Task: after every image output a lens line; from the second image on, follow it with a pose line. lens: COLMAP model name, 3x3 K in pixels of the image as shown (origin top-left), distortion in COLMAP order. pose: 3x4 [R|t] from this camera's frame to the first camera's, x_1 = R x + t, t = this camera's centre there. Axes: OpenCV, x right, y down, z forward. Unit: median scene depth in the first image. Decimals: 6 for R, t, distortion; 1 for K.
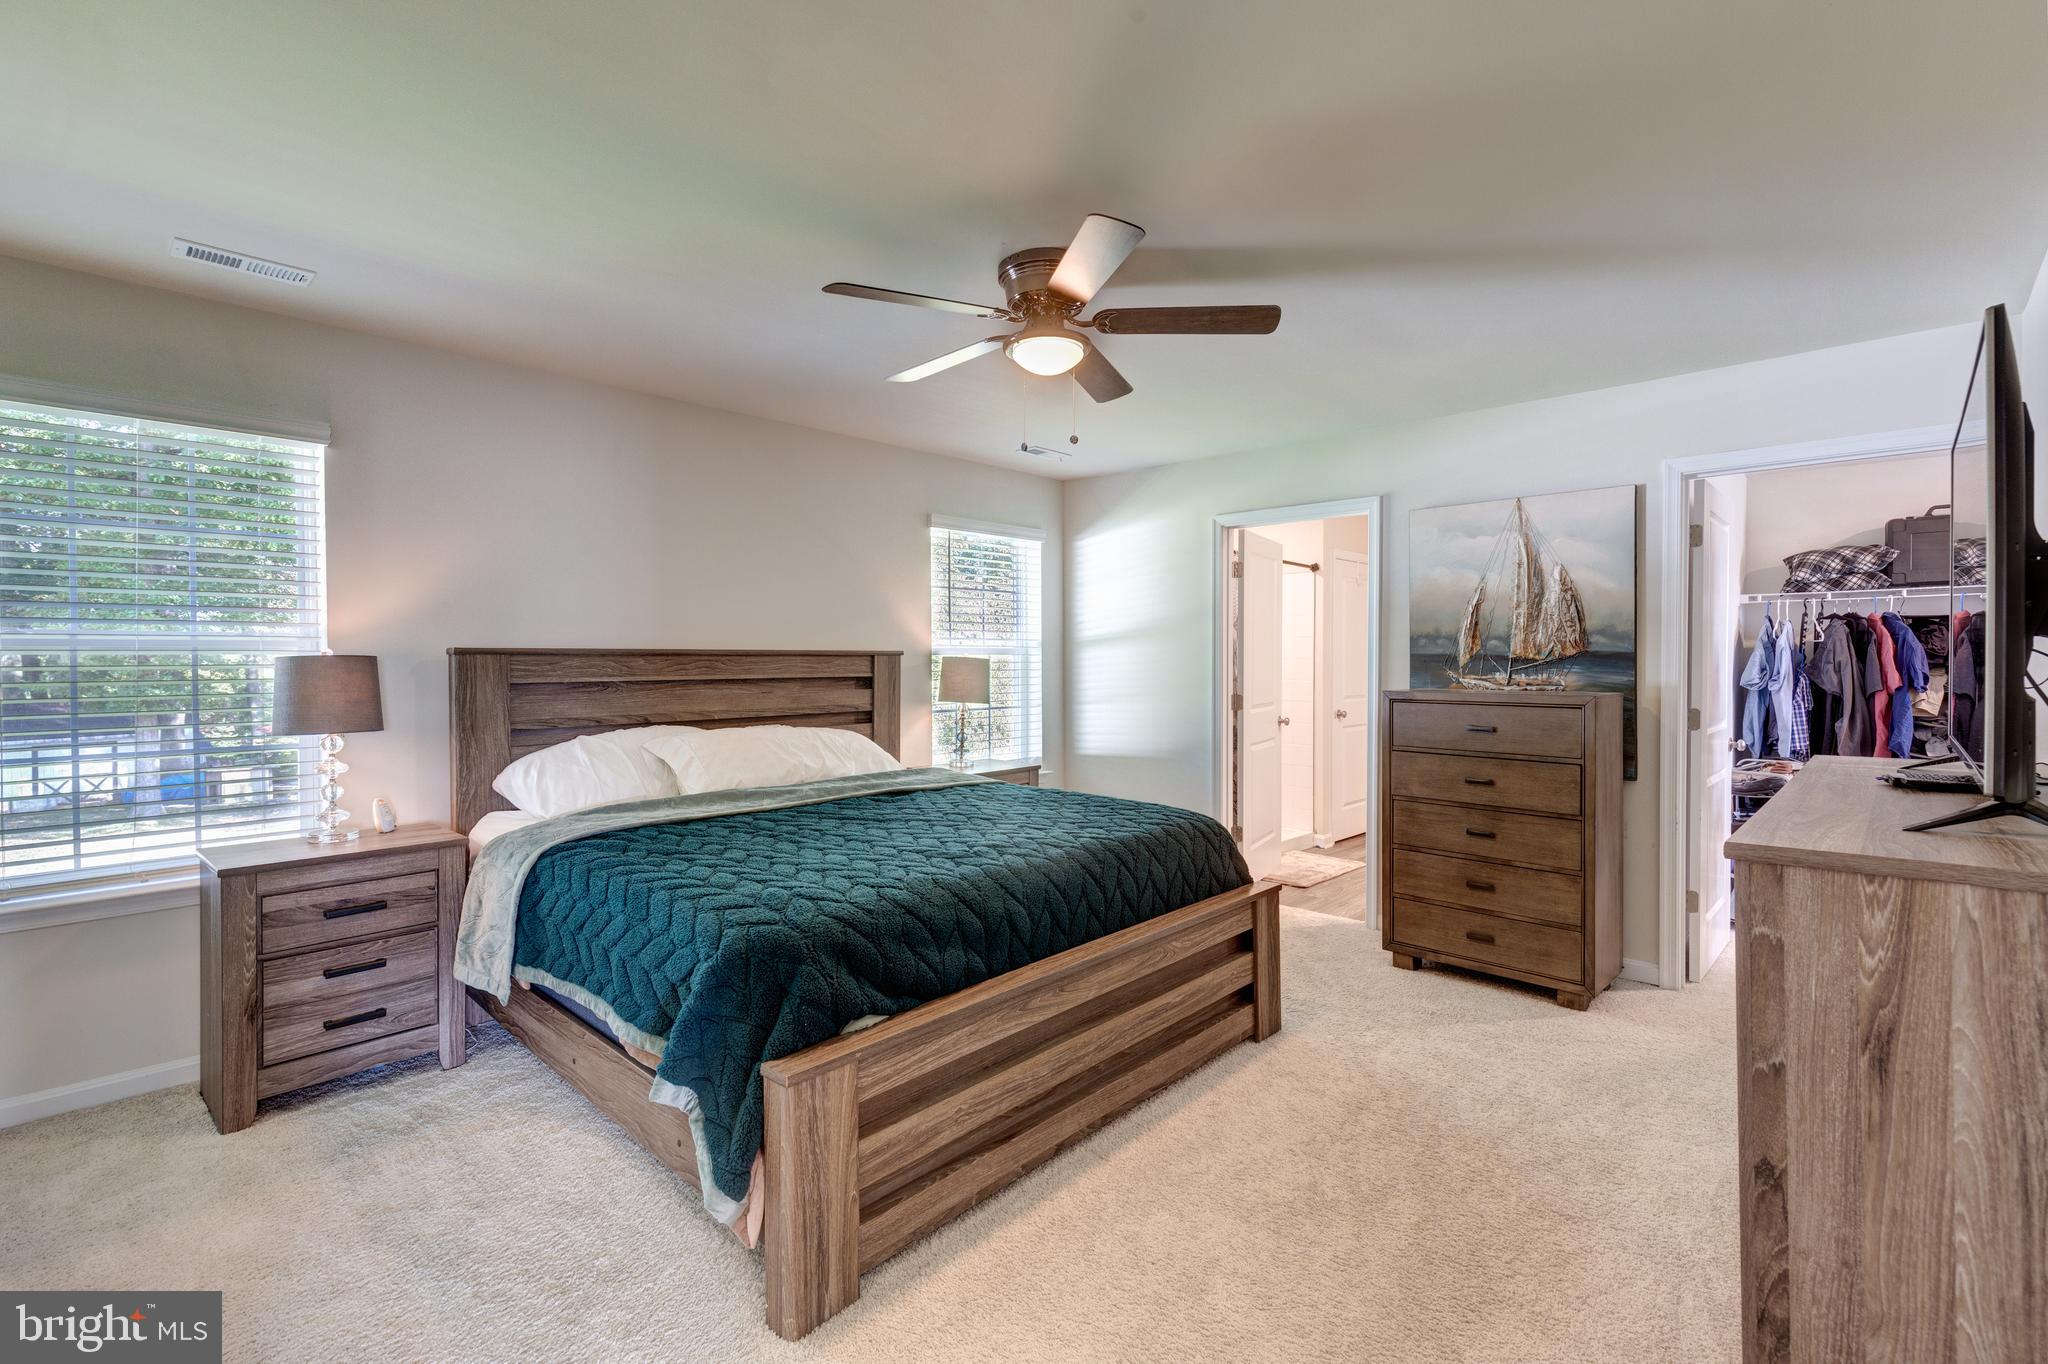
lens RADIAL K [[917.1, 0, 1009.4], [0, 917.1, 663.8], [0, 0, 1]] dist [-0.004284, -0.000123]
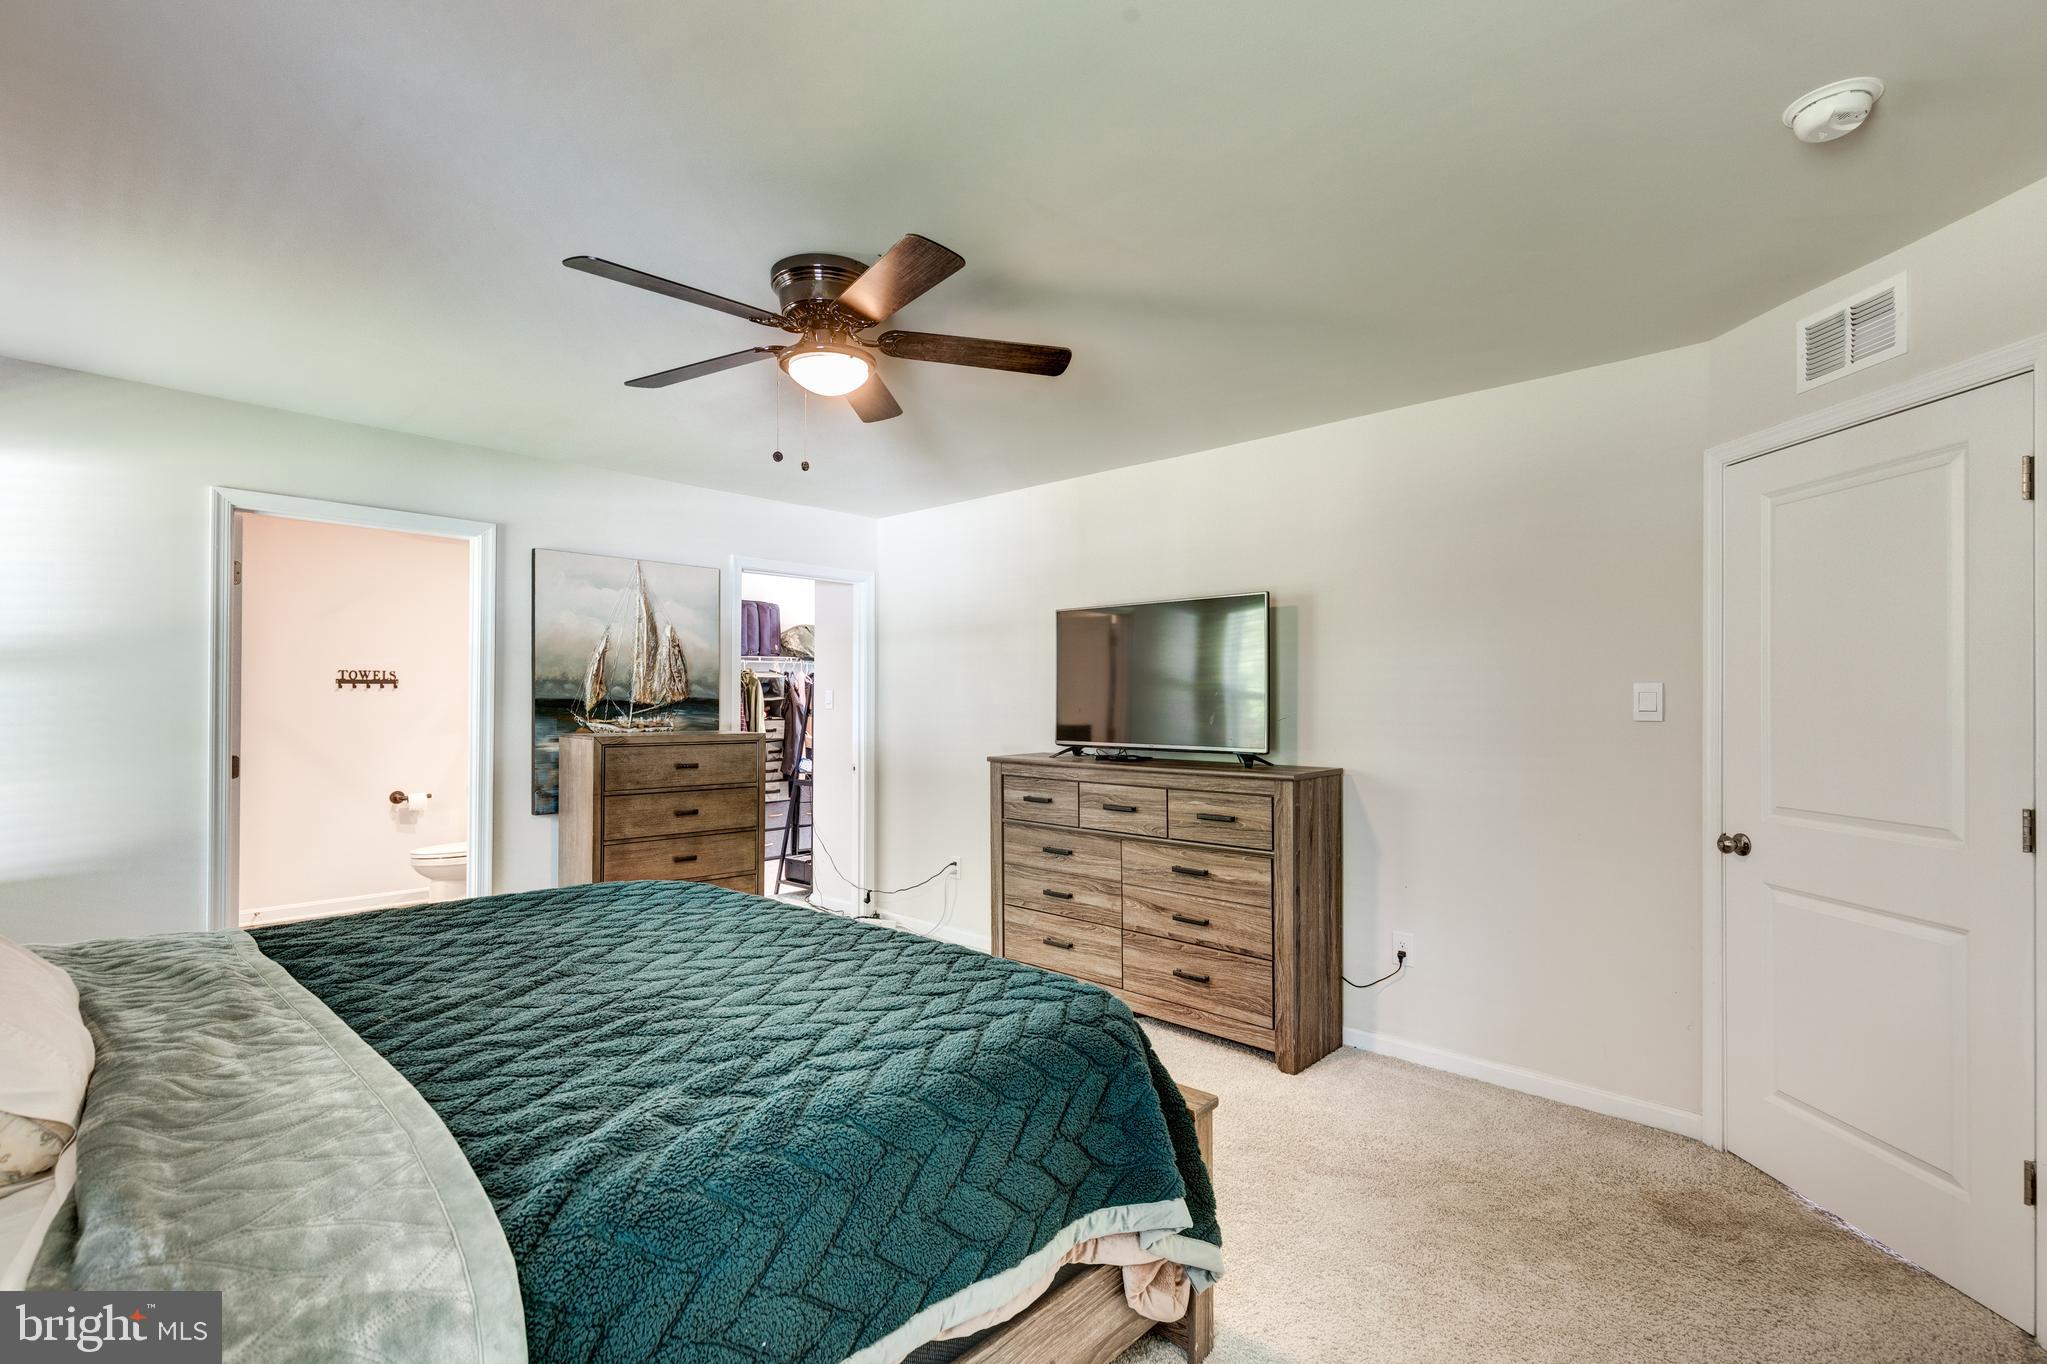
lens RADIAL K [[916.6, 0, 1011.4], [0, 916.6, 699.2], [0, 0, 1]] dist [-0.004284, -0.000123]
pose [[-0.019685, 0.005388, 0.999792, -0.583202], [0.003603, 0.999979, -0.005318, -0.003782], [-0.999800, 0.003497, -0.019704, 0.579550]]
